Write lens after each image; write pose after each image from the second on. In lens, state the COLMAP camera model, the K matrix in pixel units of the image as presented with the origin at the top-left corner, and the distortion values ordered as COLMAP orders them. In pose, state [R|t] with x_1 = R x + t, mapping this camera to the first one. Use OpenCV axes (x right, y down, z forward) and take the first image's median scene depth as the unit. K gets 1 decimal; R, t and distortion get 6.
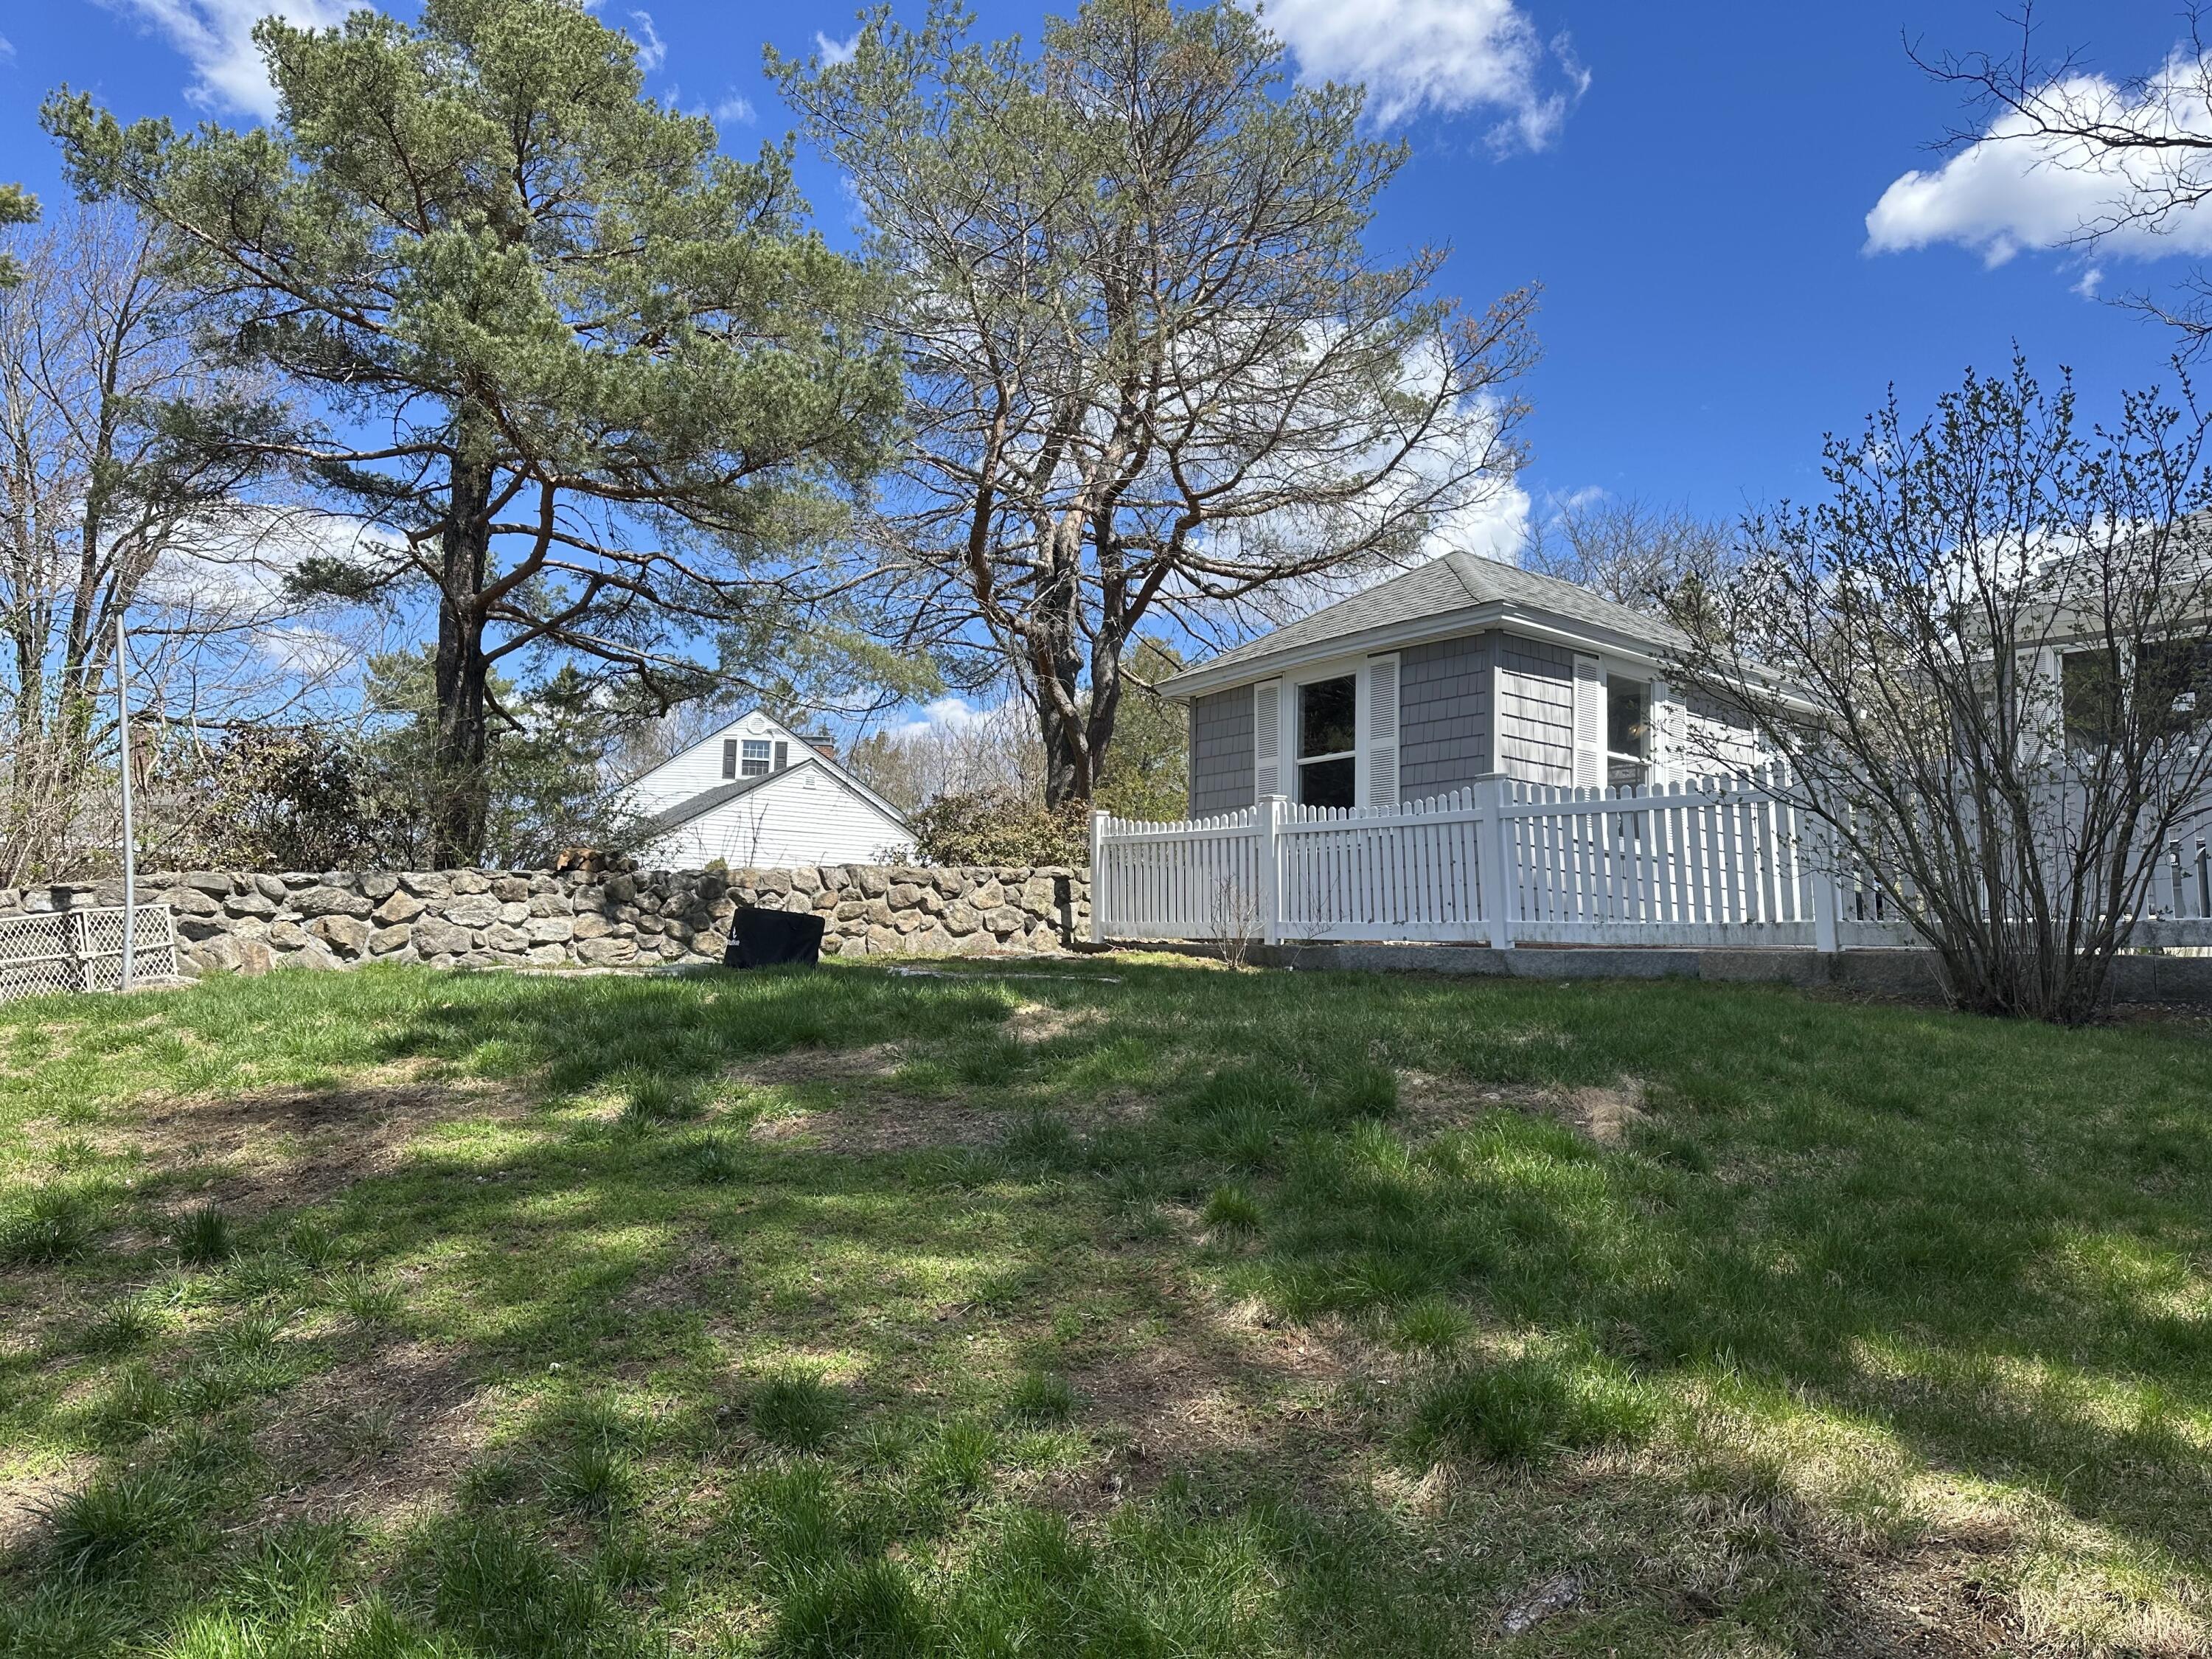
lens RADIAL K [[1570.1, 0, 1106.0], [0, 1570.1, 829.5], [0, 0, 1]] dist [0.117030, -0.150195]
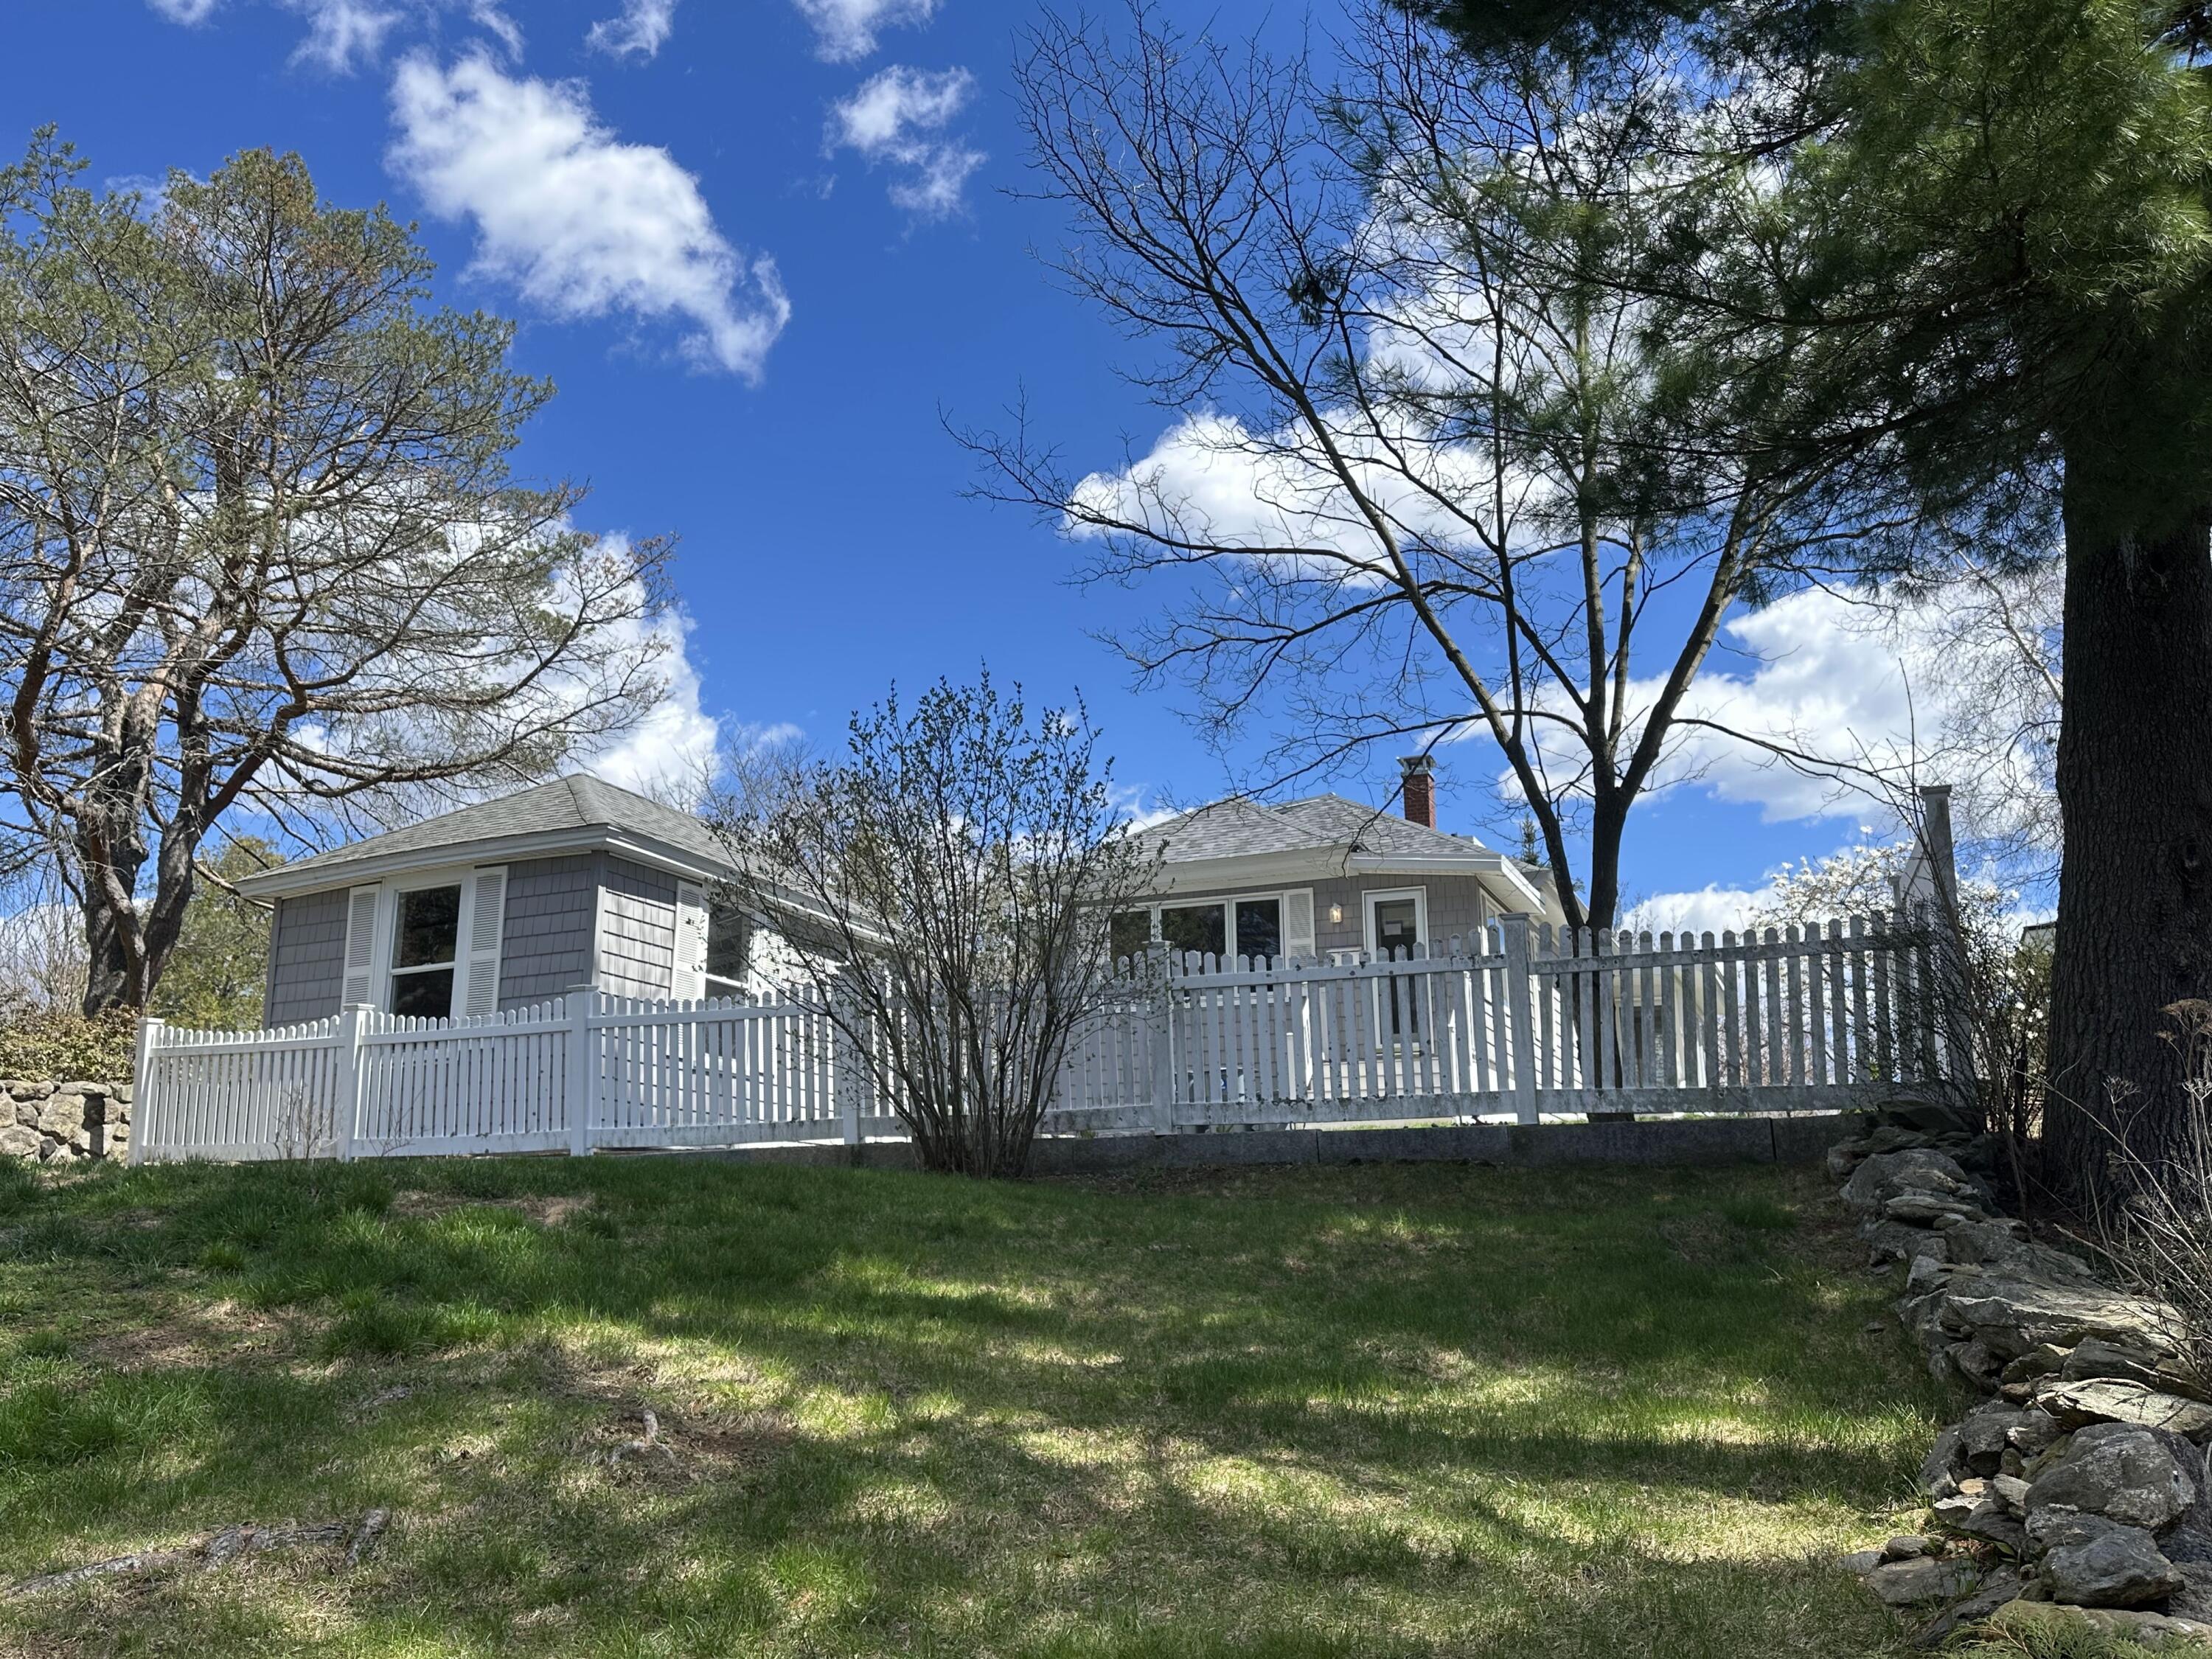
lens RADIAL K [[1805.3, 0, 1119.6], [0, 1805.3, 840.8], [0, 0, 1]] dist [0.103145, -0.158819]
pose [[0.889193, 0.083981, 0.449759, 0.006749], [-0.020706, 0.989389, -0.143807, 0.024371], [-0.457064, 0.118559, 0.881497, -0.159856]]
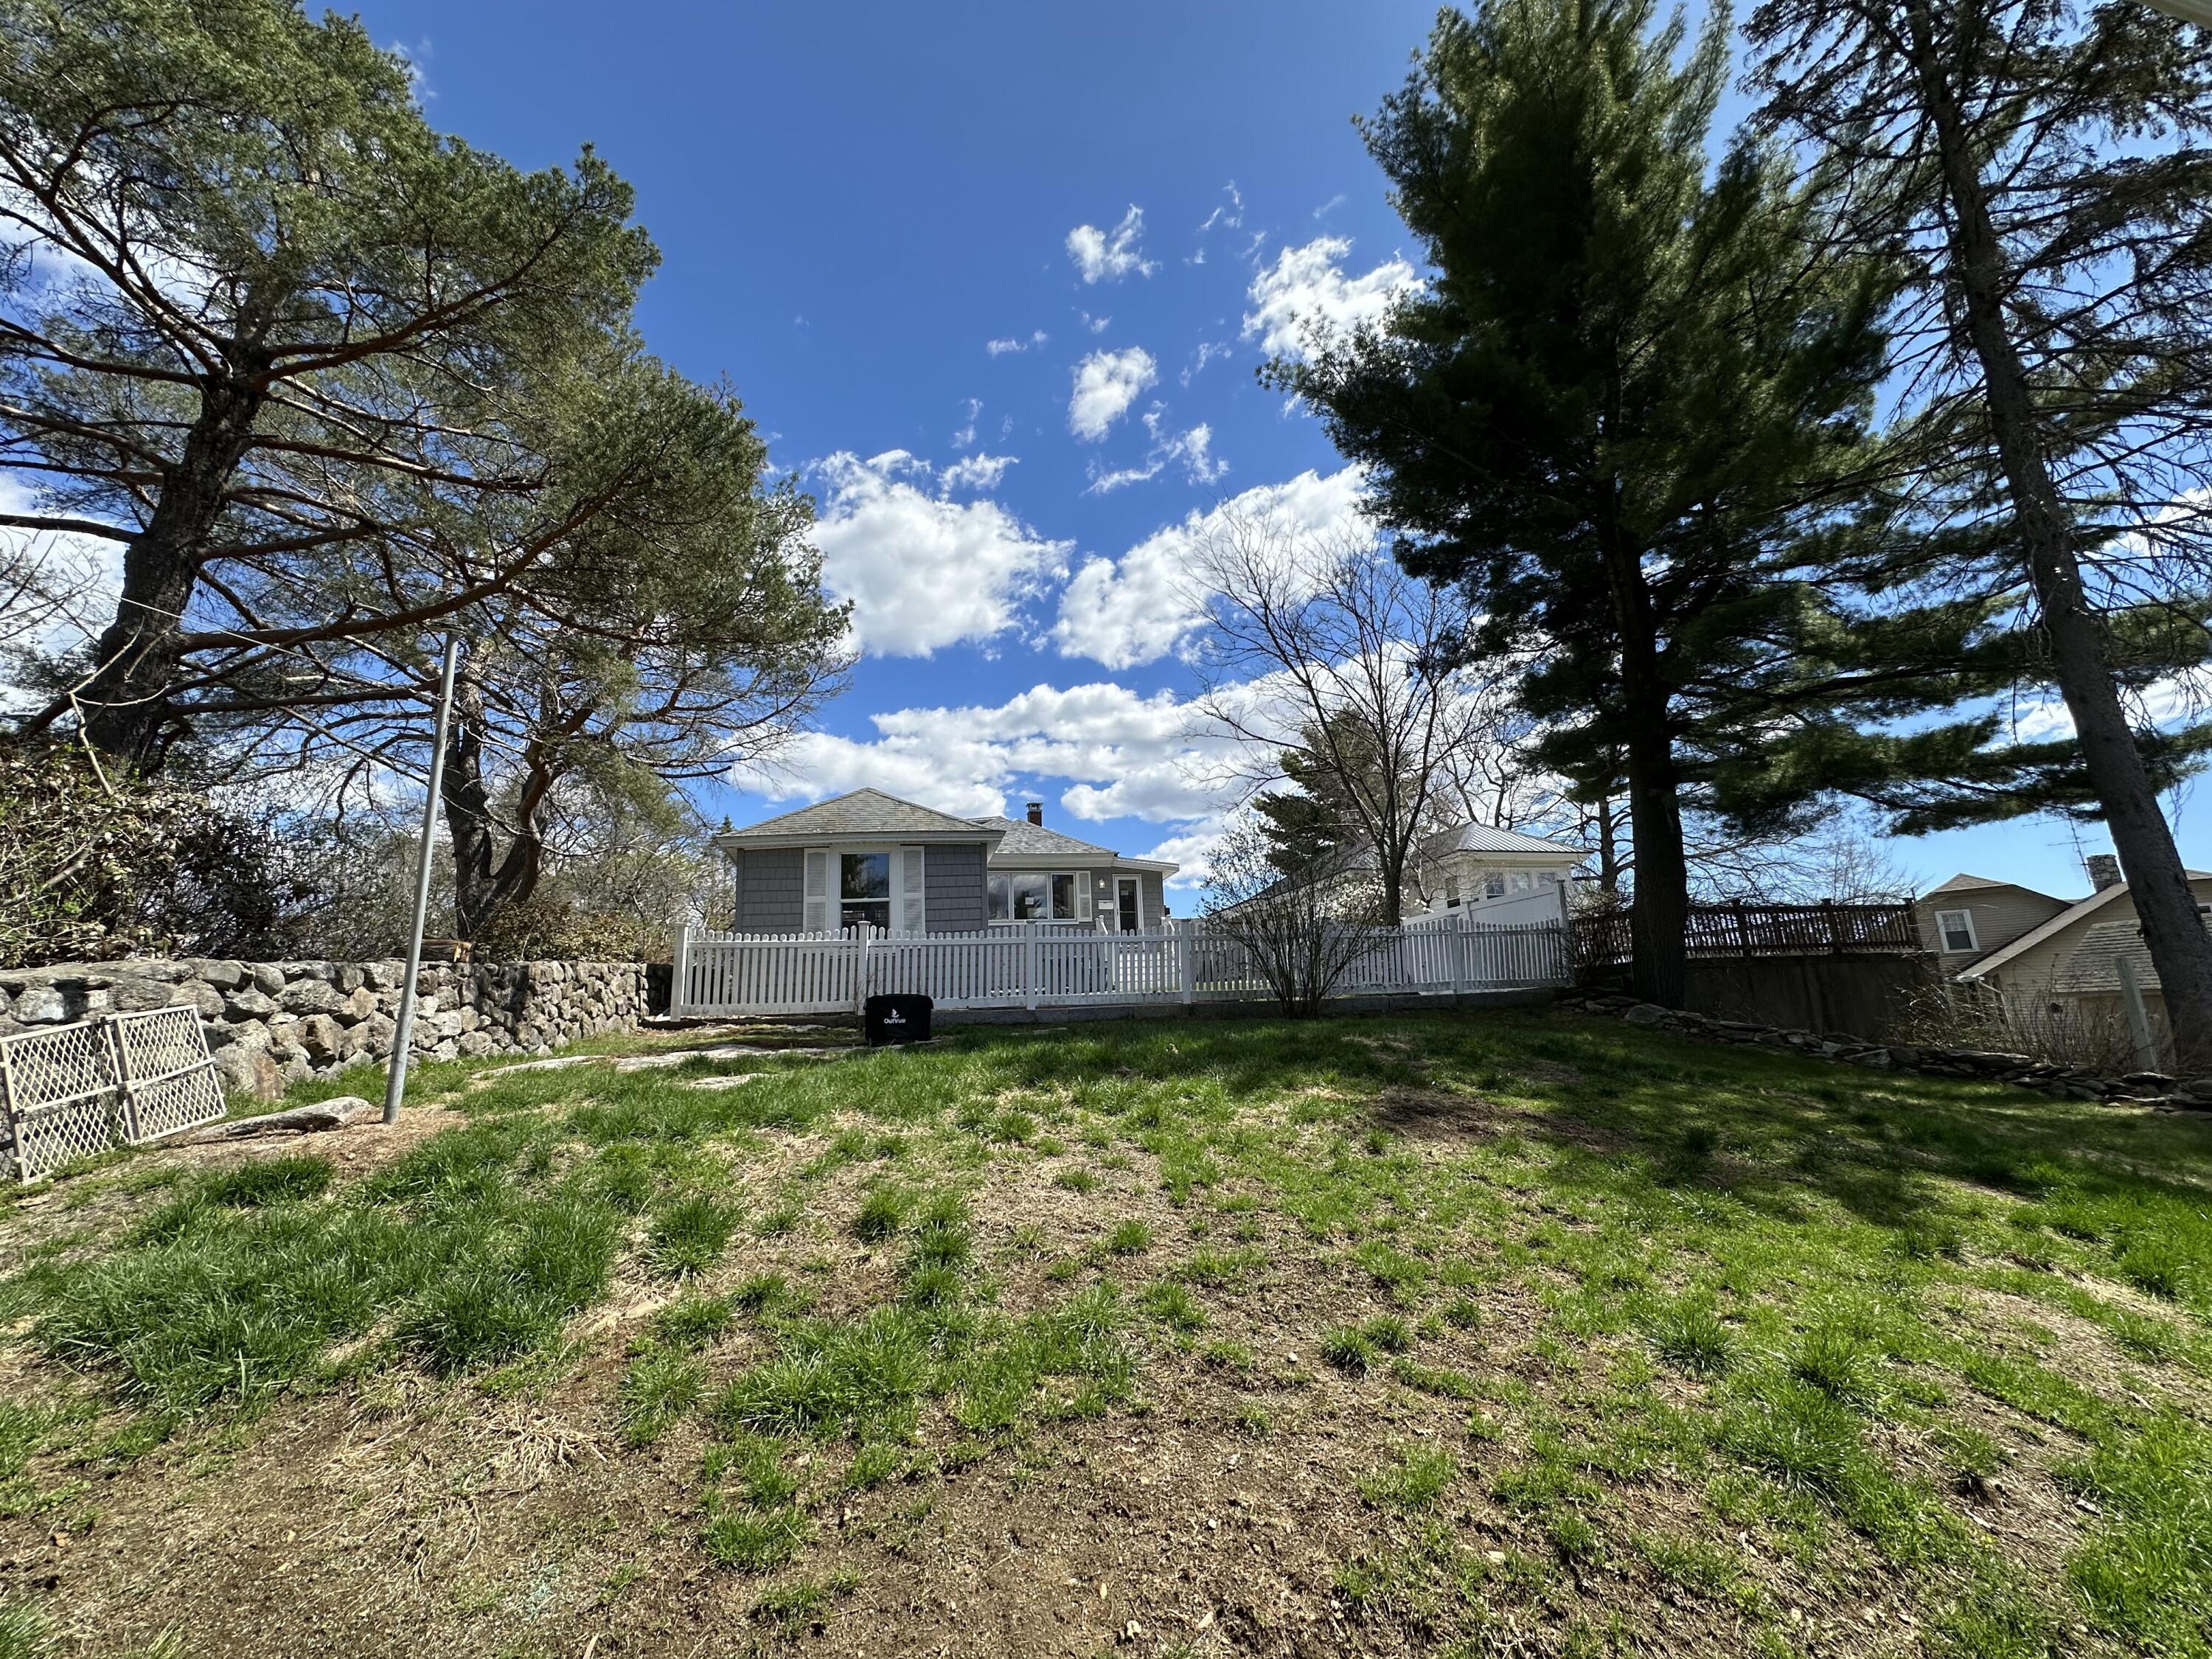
lens RADIAL K [[882.1, 0, 1106.6], [0, 882.1, 827.6], [0, 0, 1]] dist [-0.002638, 0.000693]
pose [[0.408382, 0.150961, 0.900242, -0.497159], [-0.031530, 0.987974, -0.151370, 0.010146], [-0.912267, 0.033432, 0.408230, 0.308317]]
